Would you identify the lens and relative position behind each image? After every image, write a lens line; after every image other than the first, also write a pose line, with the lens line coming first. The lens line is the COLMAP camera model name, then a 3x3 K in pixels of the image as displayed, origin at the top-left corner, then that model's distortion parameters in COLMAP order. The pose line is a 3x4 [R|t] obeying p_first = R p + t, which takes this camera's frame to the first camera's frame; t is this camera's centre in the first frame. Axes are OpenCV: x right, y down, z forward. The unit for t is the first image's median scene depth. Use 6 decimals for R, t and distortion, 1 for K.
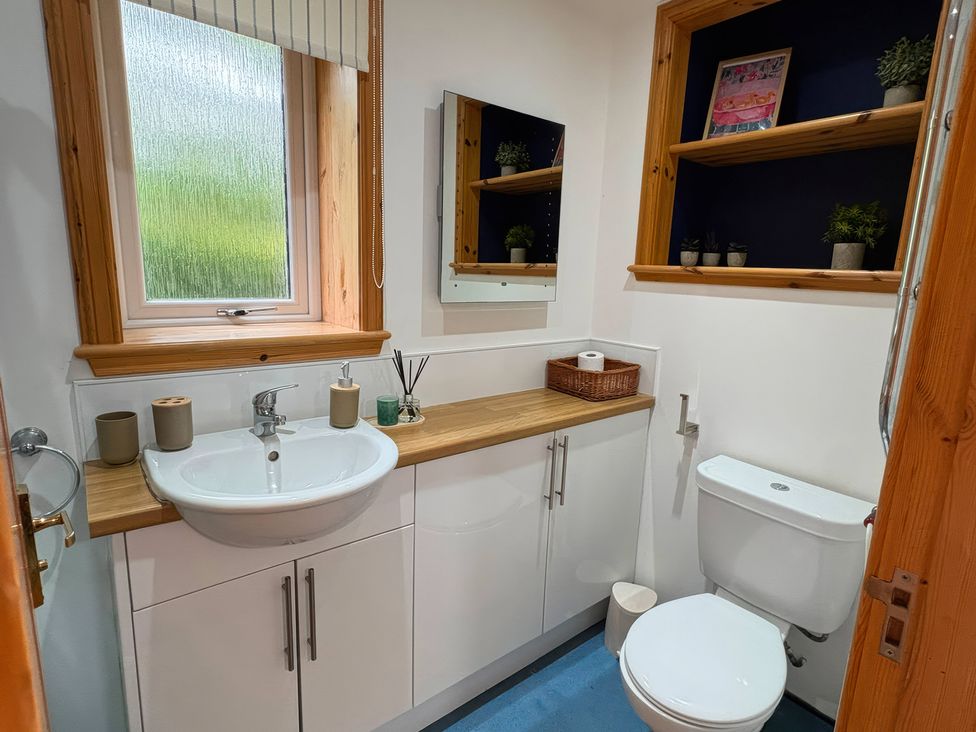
lens RADIAL K [[519.6, 0, 485.9], [0, 519.6, 368.3], [0, 0, 1]] dist [0.000400, 0.000283]
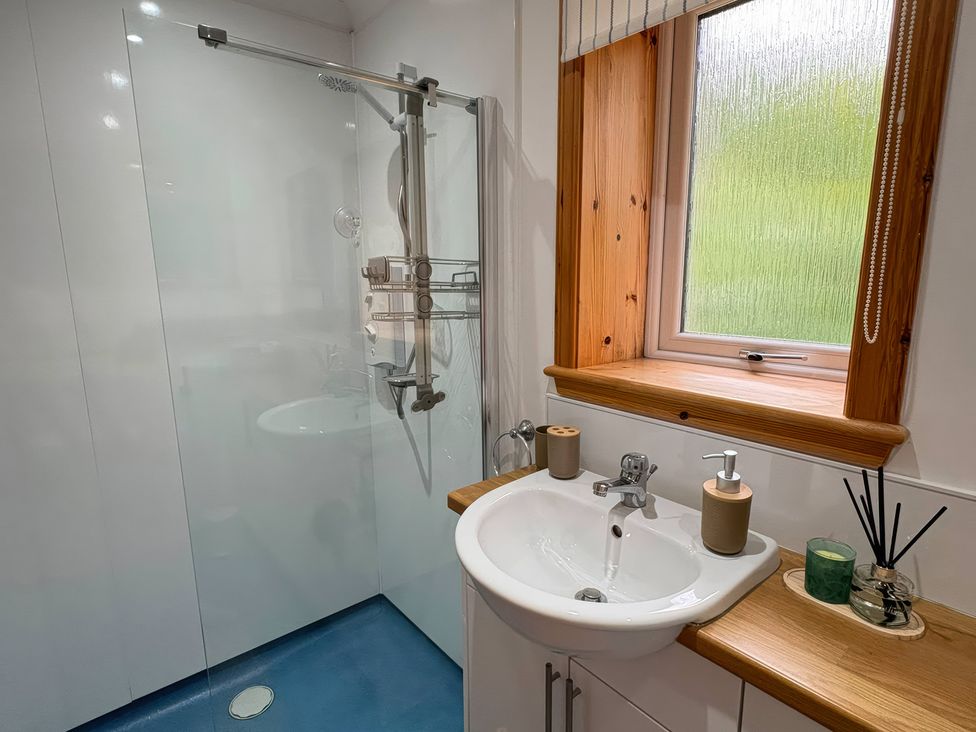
lens RADIAL K [[519.6, 0, 485.9], [0, 519.6, 368.3], [0, 0, 1]] dist [0.000400, 0.000283]
pose [[0.024559, 0.142466, -0.989495, 0.298039], [-0.180796, 0.974105, 0.135762, -0.128542], [0.983214, 0.175562, 0.049681, 0.590677]]
